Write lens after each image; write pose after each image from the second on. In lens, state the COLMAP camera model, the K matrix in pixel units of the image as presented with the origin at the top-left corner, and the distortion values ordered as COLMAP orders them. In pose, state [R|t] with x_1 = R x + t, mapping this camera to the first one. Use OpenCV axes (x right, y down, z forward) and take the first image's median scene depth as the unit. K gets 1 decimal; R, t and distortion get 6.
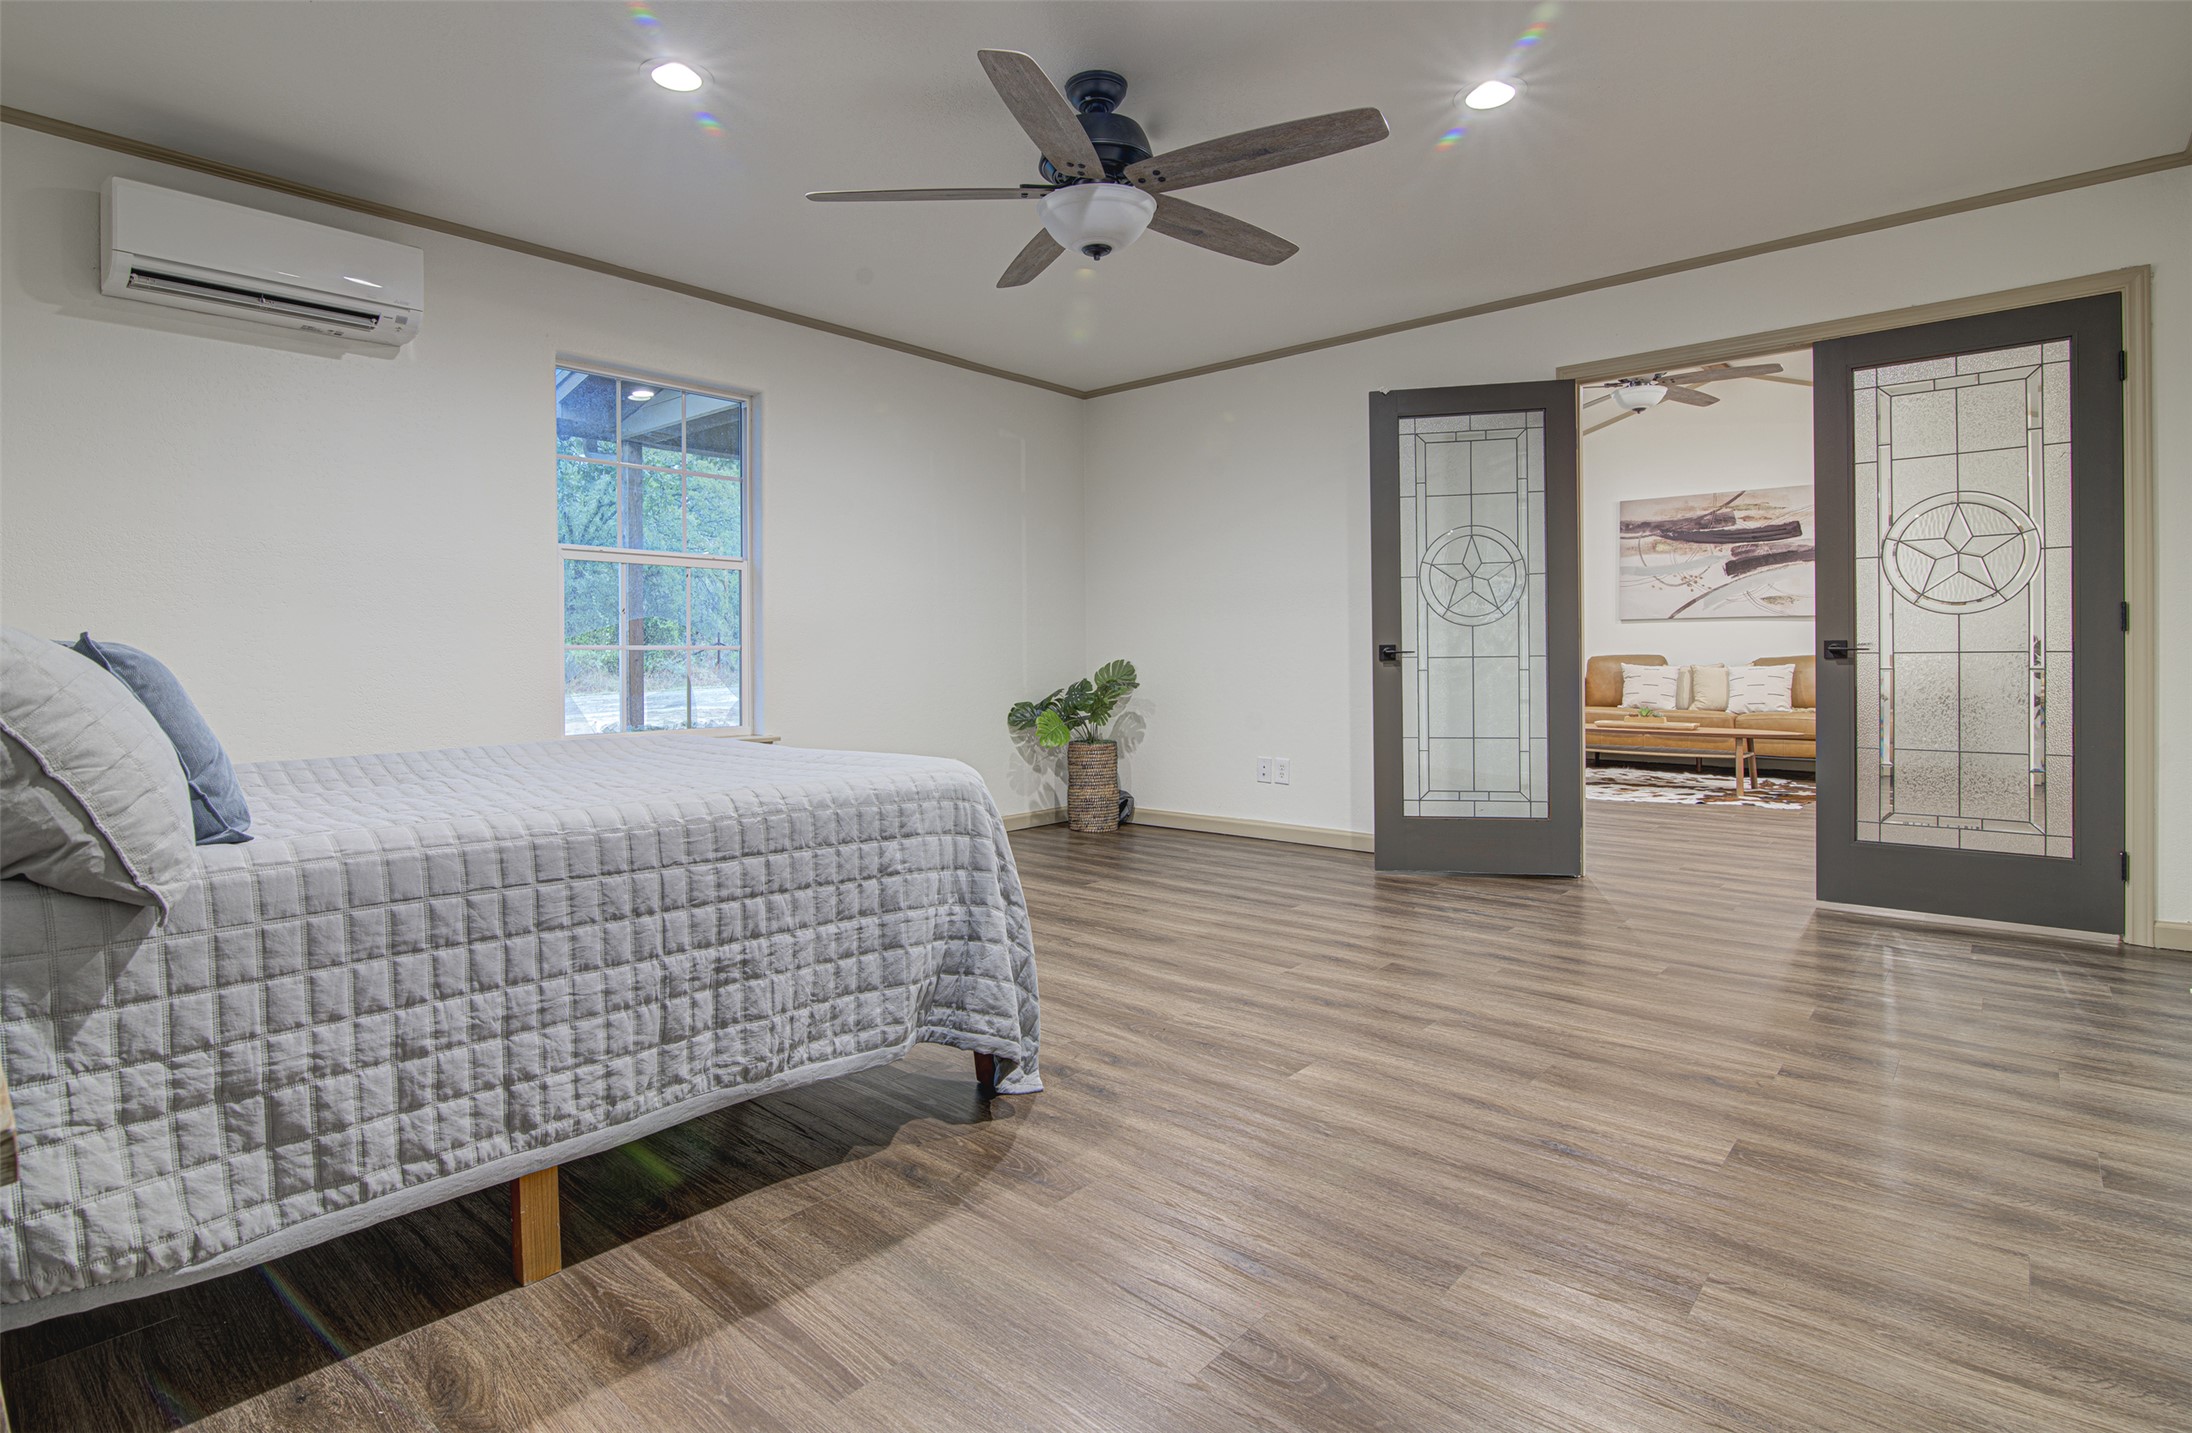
lens RADIAL K [[1074.3, 0, 1058.8], [0, 1074.3, 668.6], [0, 0, 1]] dist [-0.016429, 0.000612]
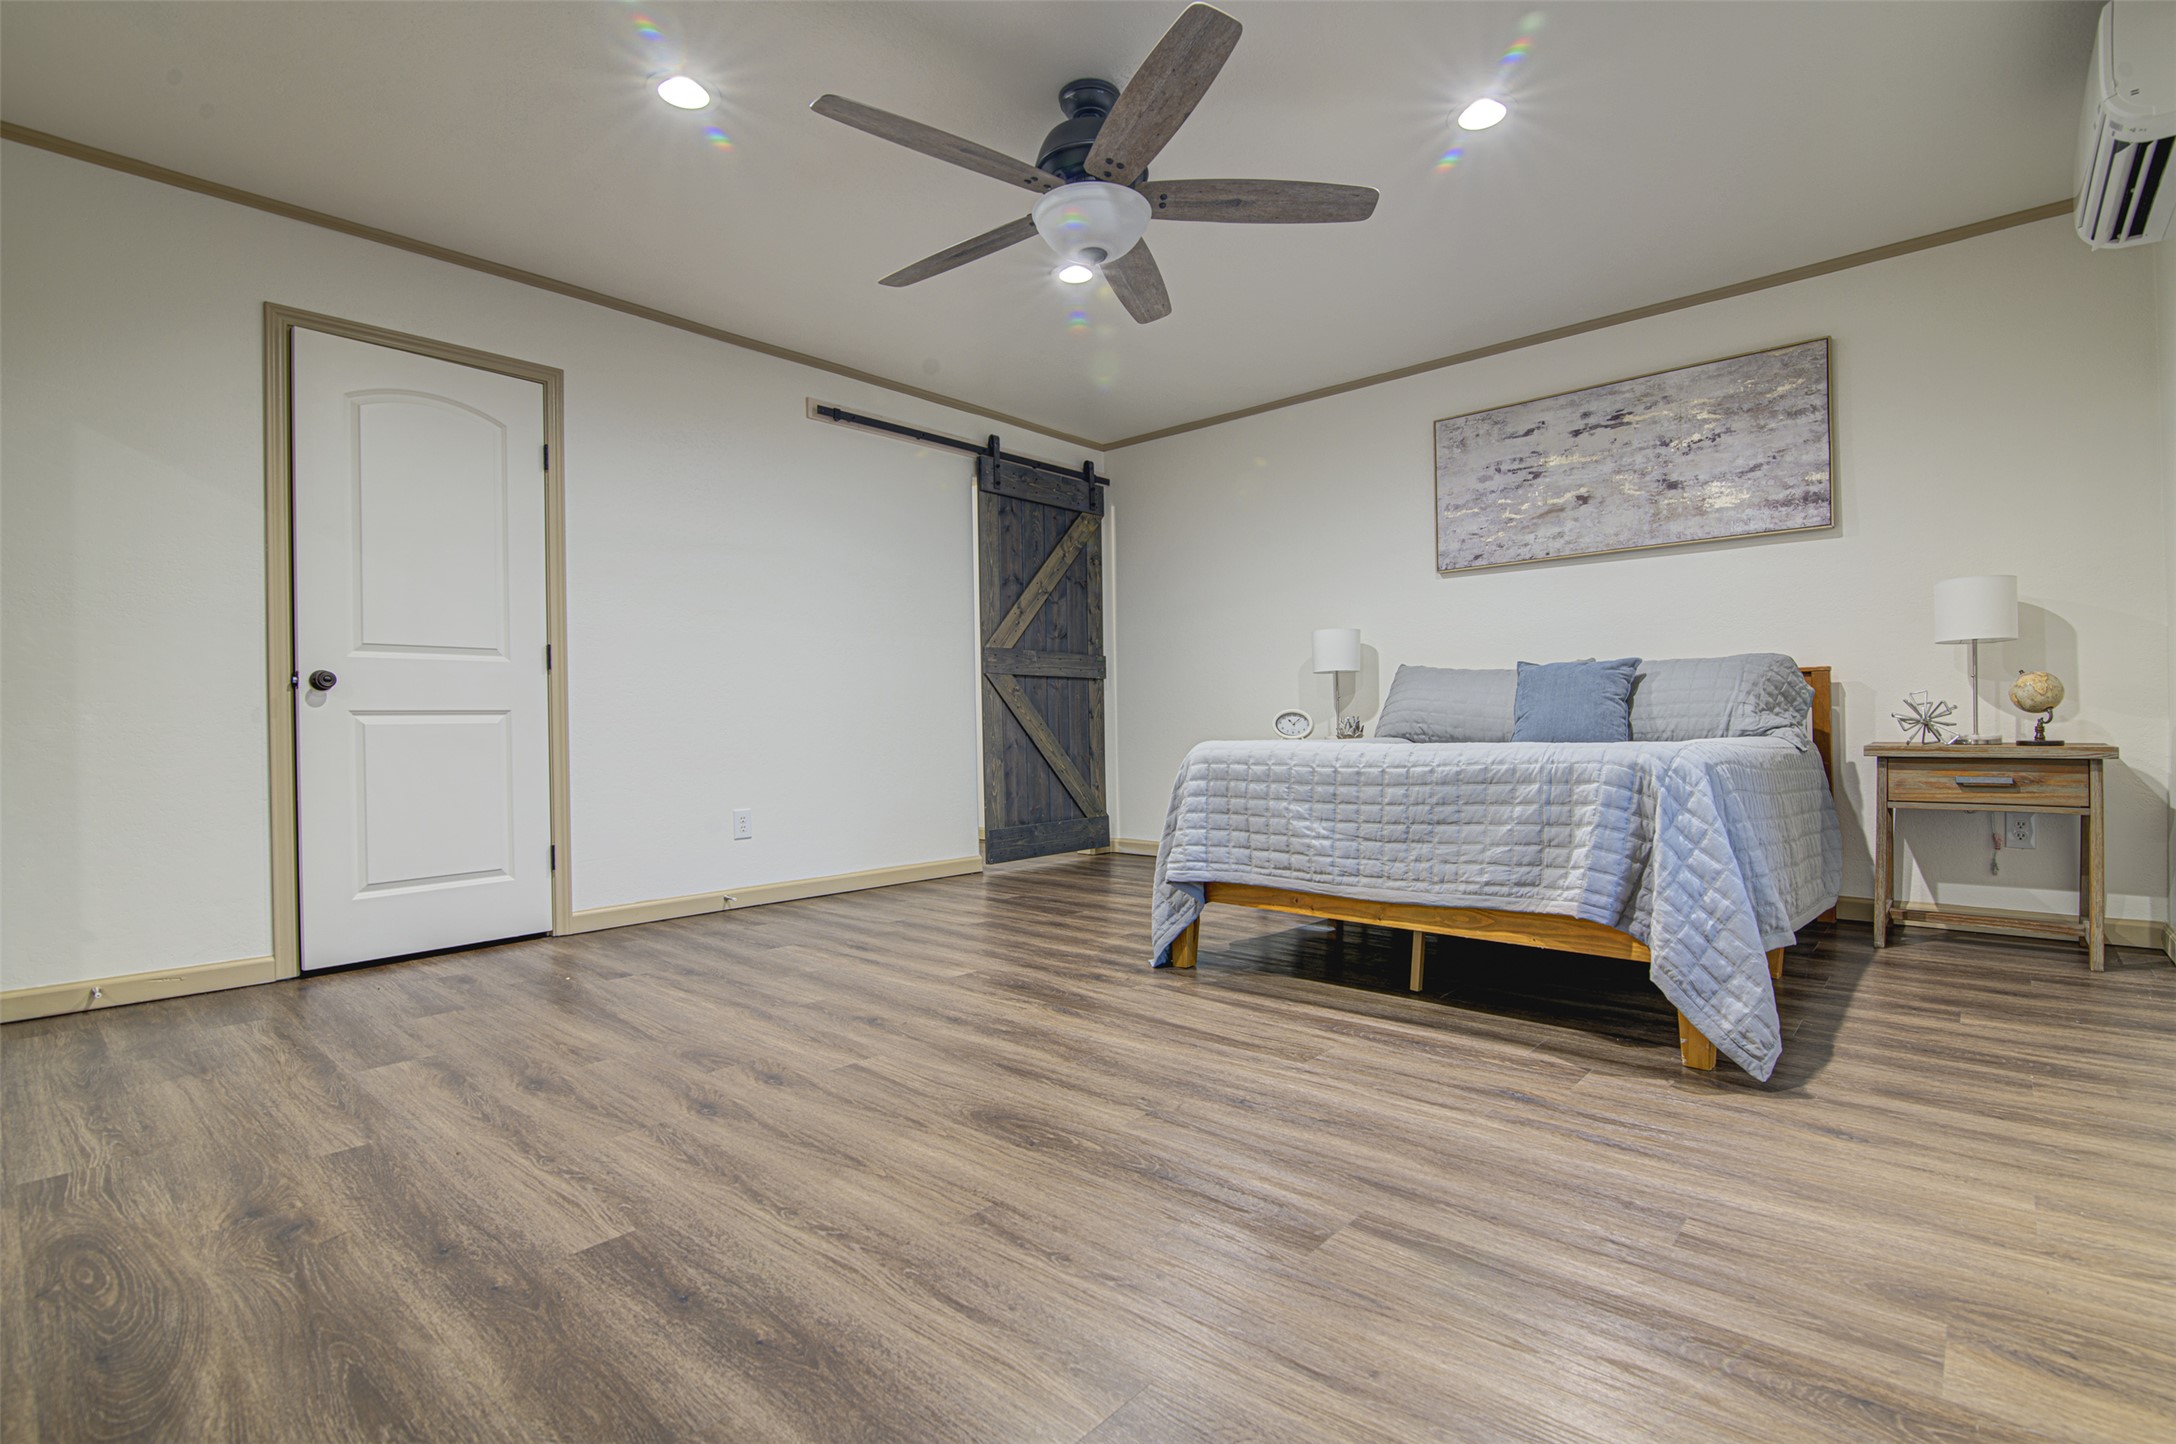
lens RADIAL K [[1017.8, 0, 1096.3], [0, 1017.8, 726.2], [0, 0, 1]] dist [-0.018856, 0.001169]
pose [[-0.999773, 0.021275, -0.000748, 0.048903], [0.021263, 0.999688, 0.013111, 0.041930], [0.001027, 0.013093, -0.999914, 2.225091]]
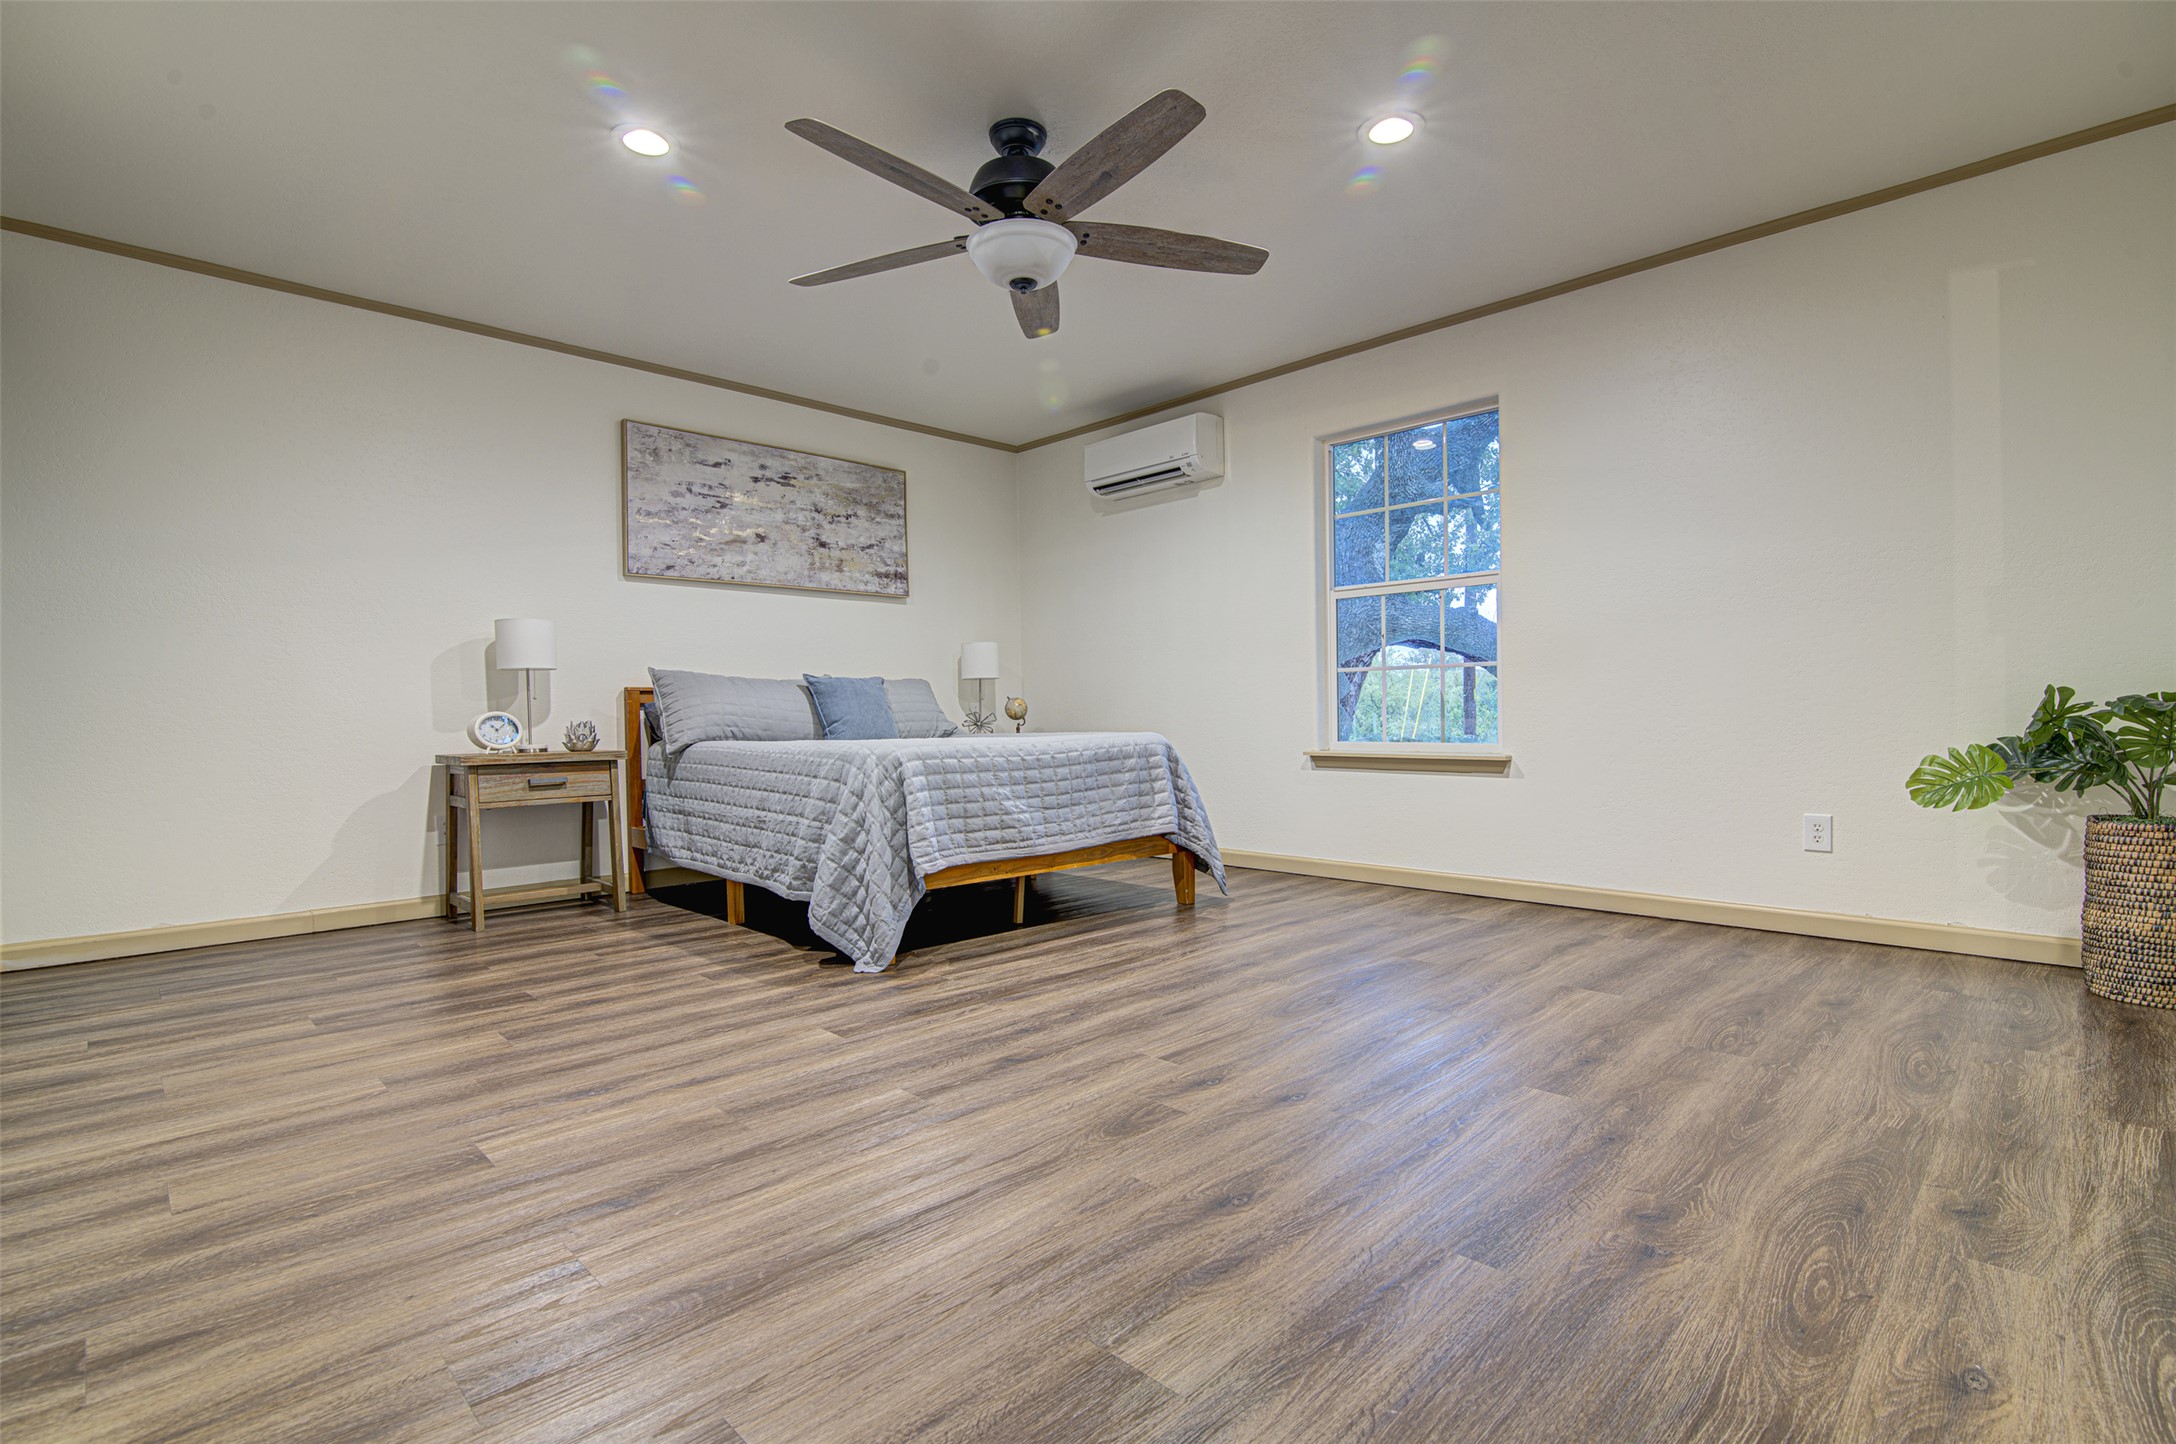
lens RADIAL K [[1017.8, 0, 1096.3], [0, 1017.8, 726.2], [0, 0, 1]] dist [-0.018856, 0.001169]
pose [[-0.050165, 0.017601, -0.998586, 1.206561], [0.003542, 0.999842, 0.017445, 0.041033], [0.998735, -0.002661, -0.050219, 1.279977]]
